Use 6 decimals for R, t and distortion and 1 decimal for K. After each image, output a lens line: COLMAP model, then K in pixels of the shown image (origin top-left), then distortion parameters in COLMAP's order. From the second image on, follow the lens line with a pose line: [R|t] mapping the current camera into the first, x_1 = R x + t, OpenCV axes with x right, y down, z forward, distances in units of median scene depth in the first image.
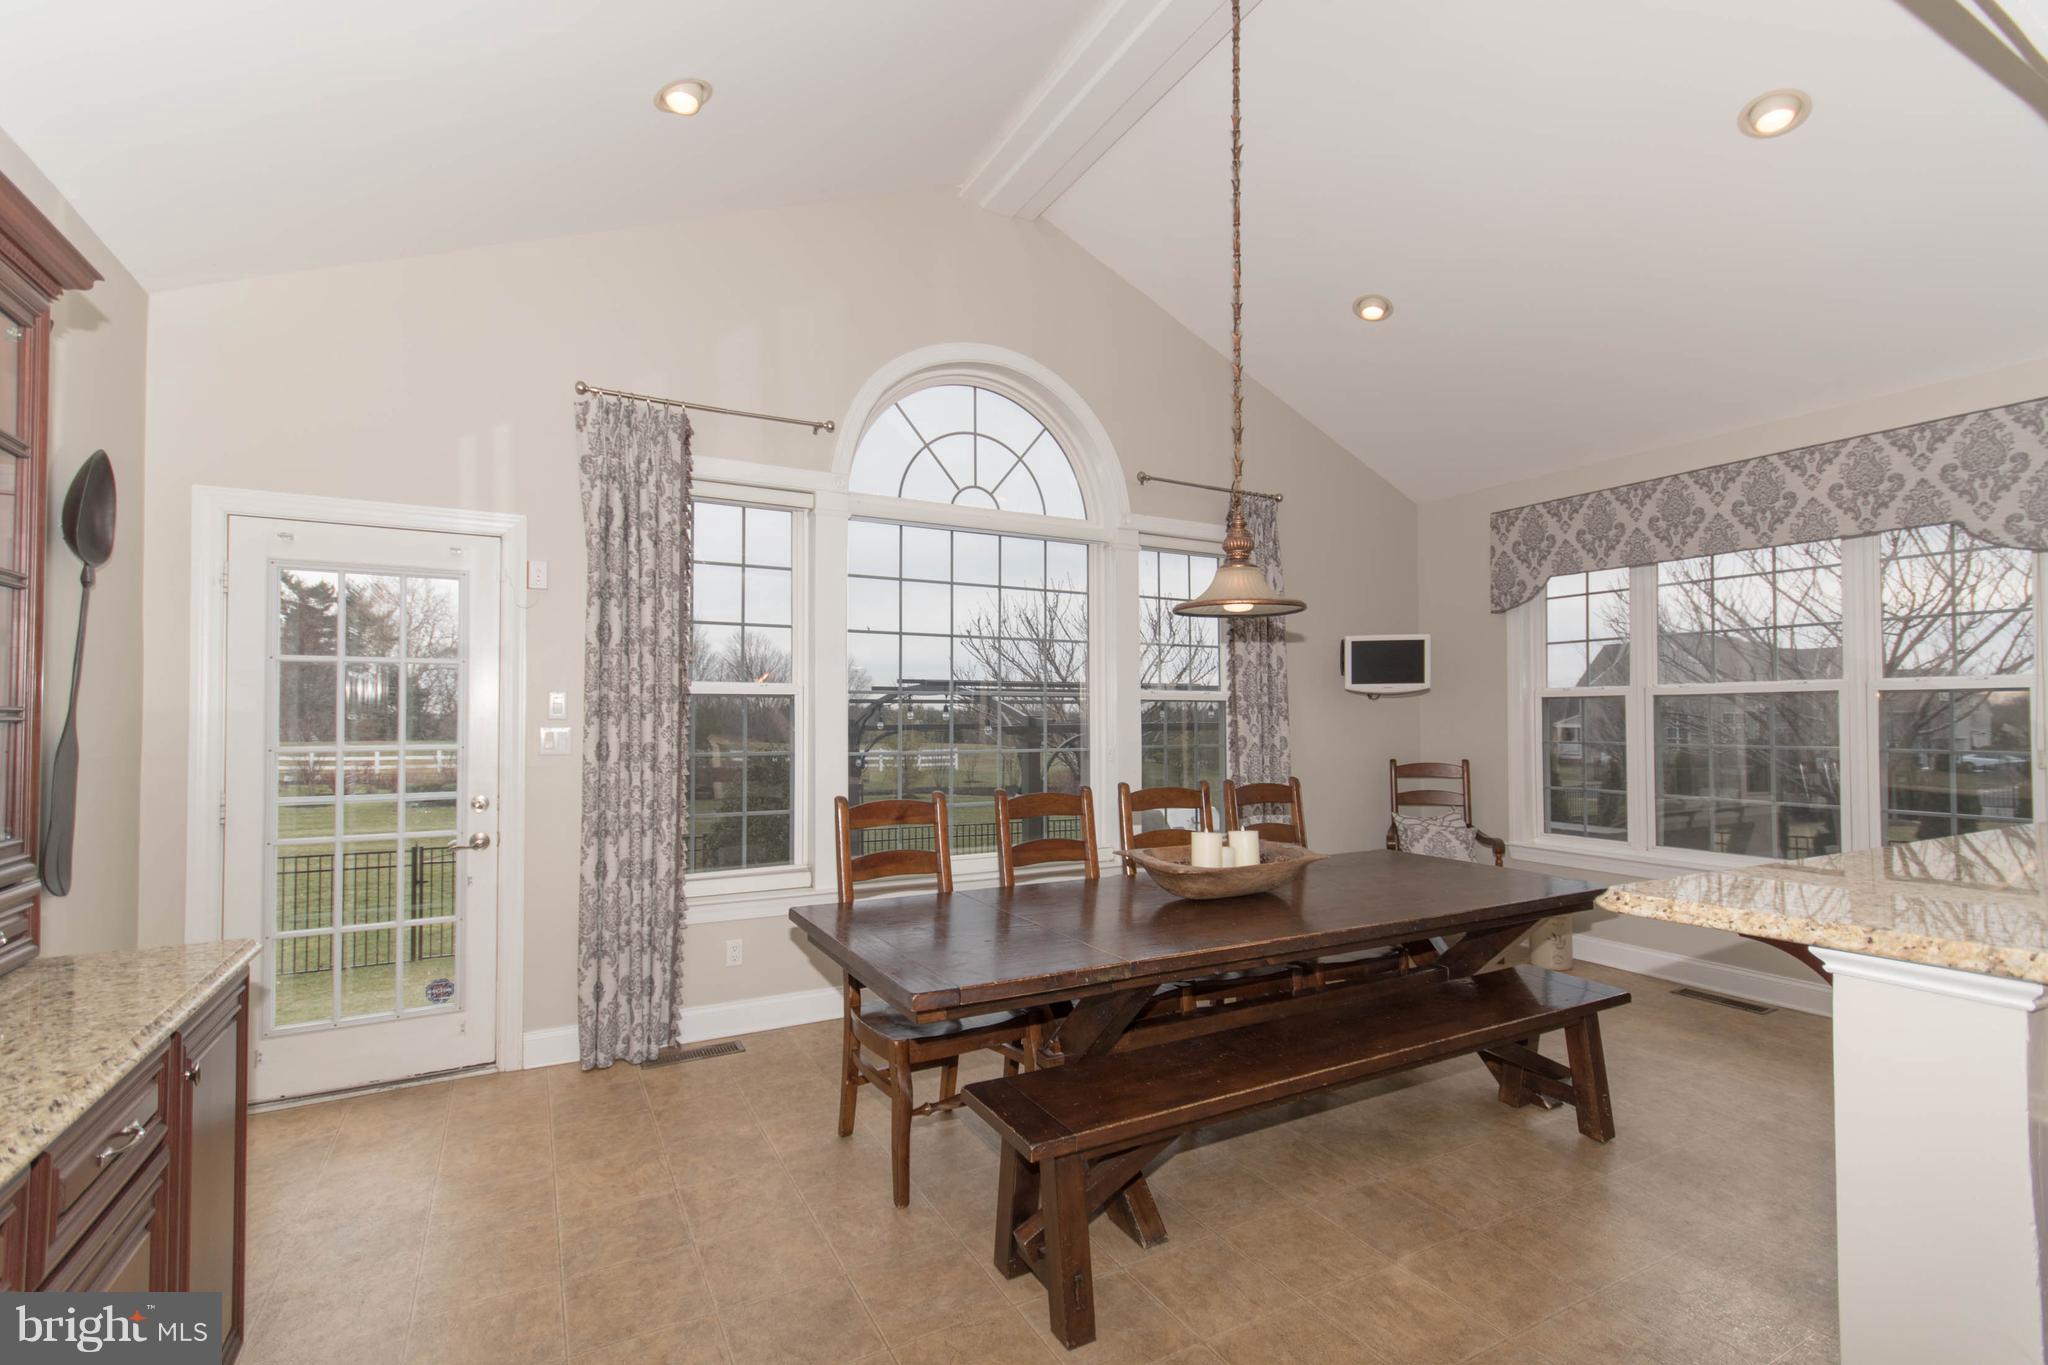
lens RADIAL K [[909.5, 0, 1011.9], [0, 909.5, 694.3], [0, 0, 1]] dist [0.010811, -0.000015]
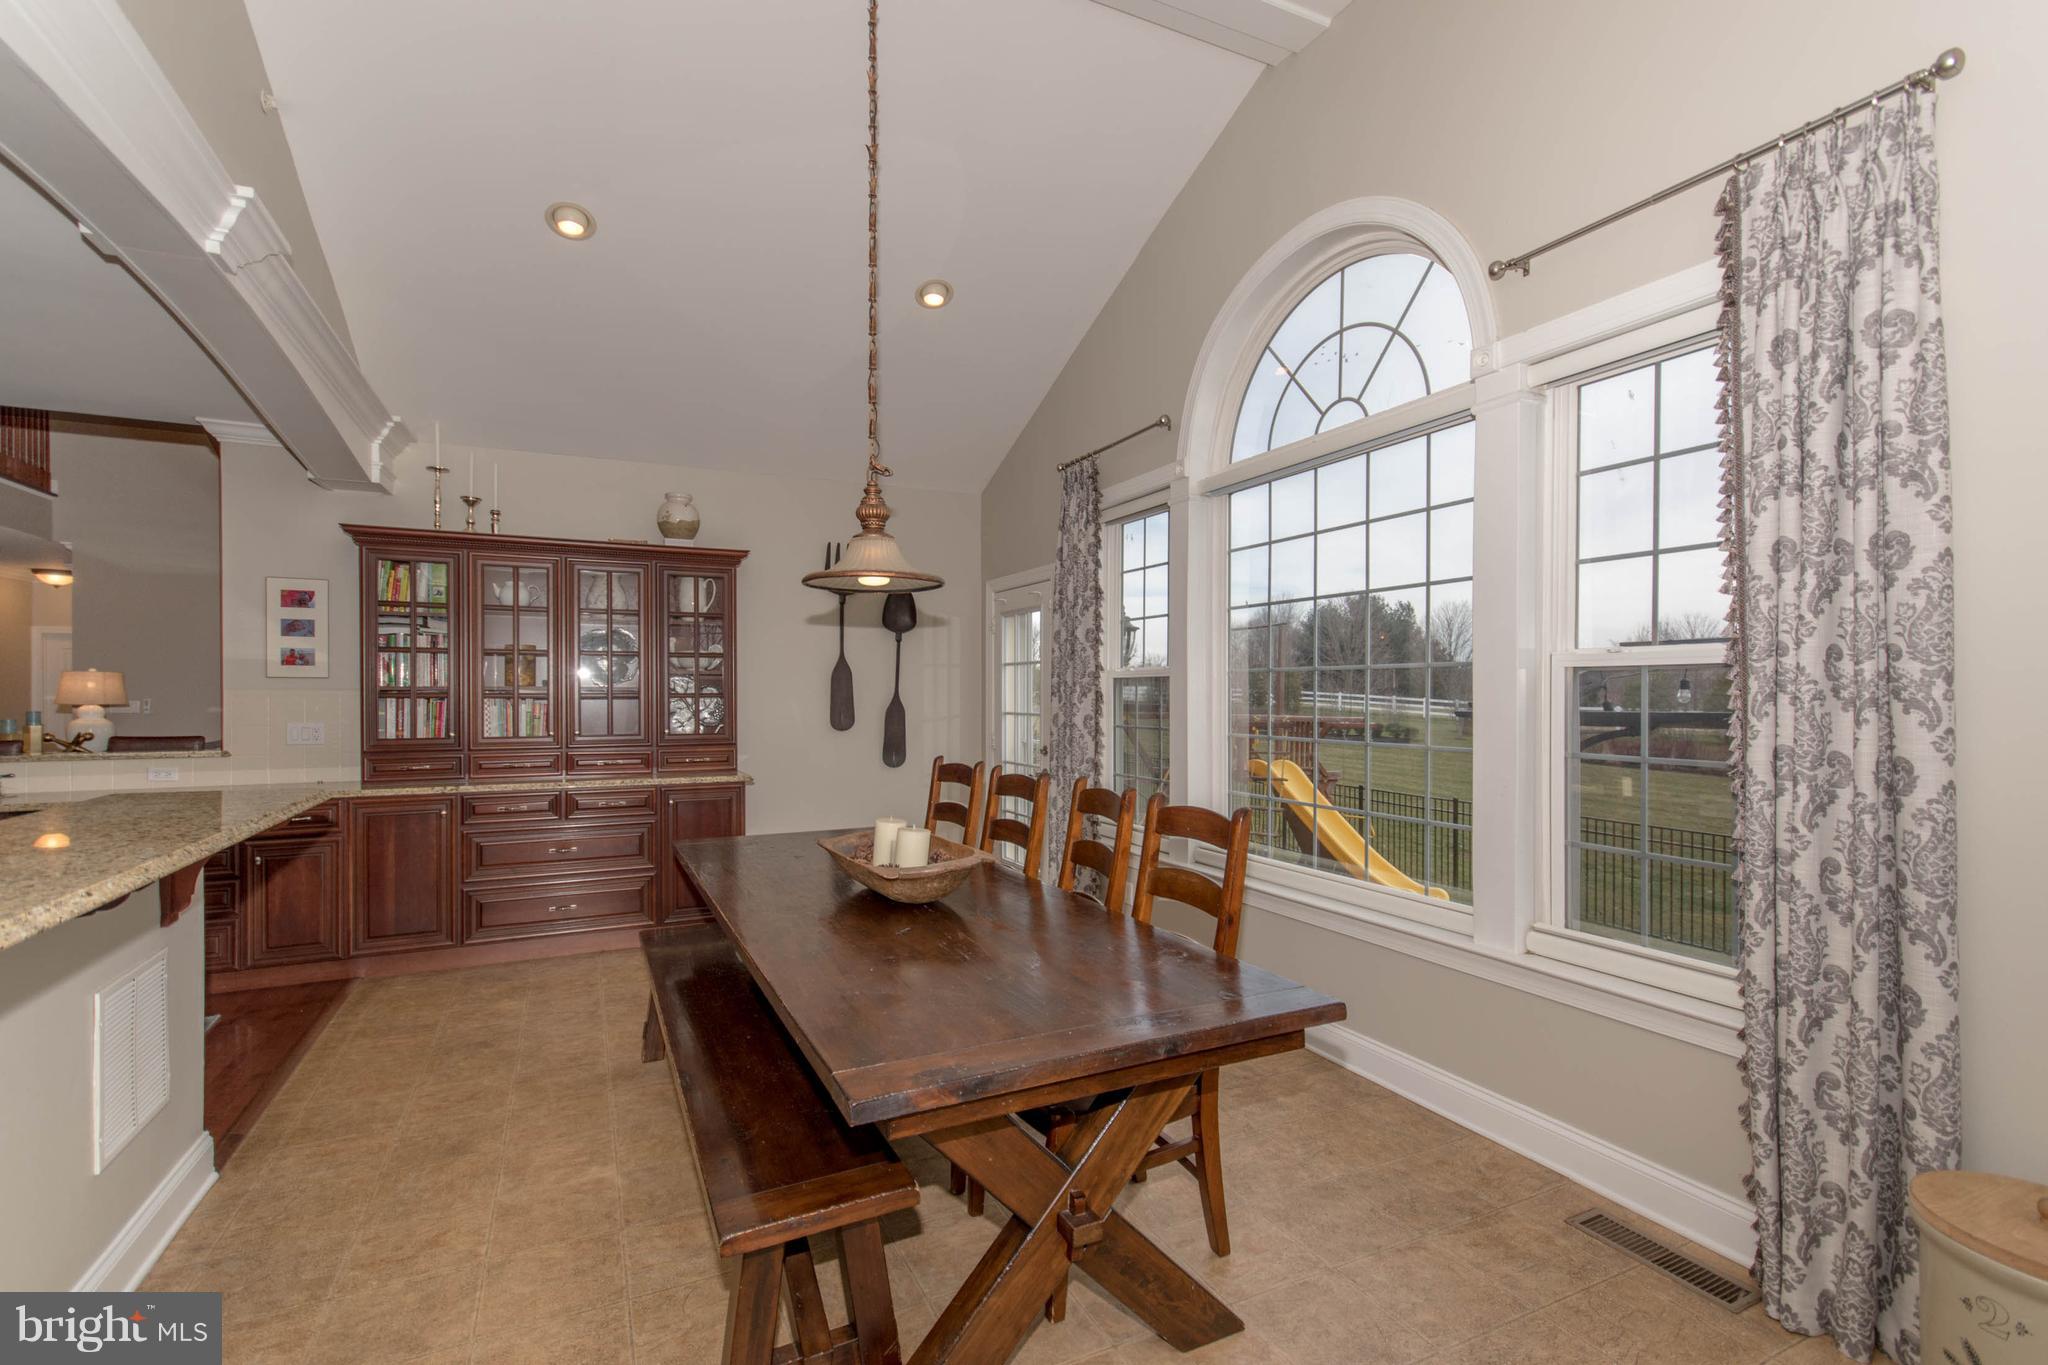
lens RADIAL K [[909.5, 0, 1011.9], [0, 909.5, 694.3], [0, 0, 1]] dist [0.010811, -0.000015]
pose [[-0.062366, 0.004475, -0.998043, 0.771380], [0.025528, 0.999670, 0.002887, 0.013102], [0.997727, -0.025298, -0.062460, 0.784823]]
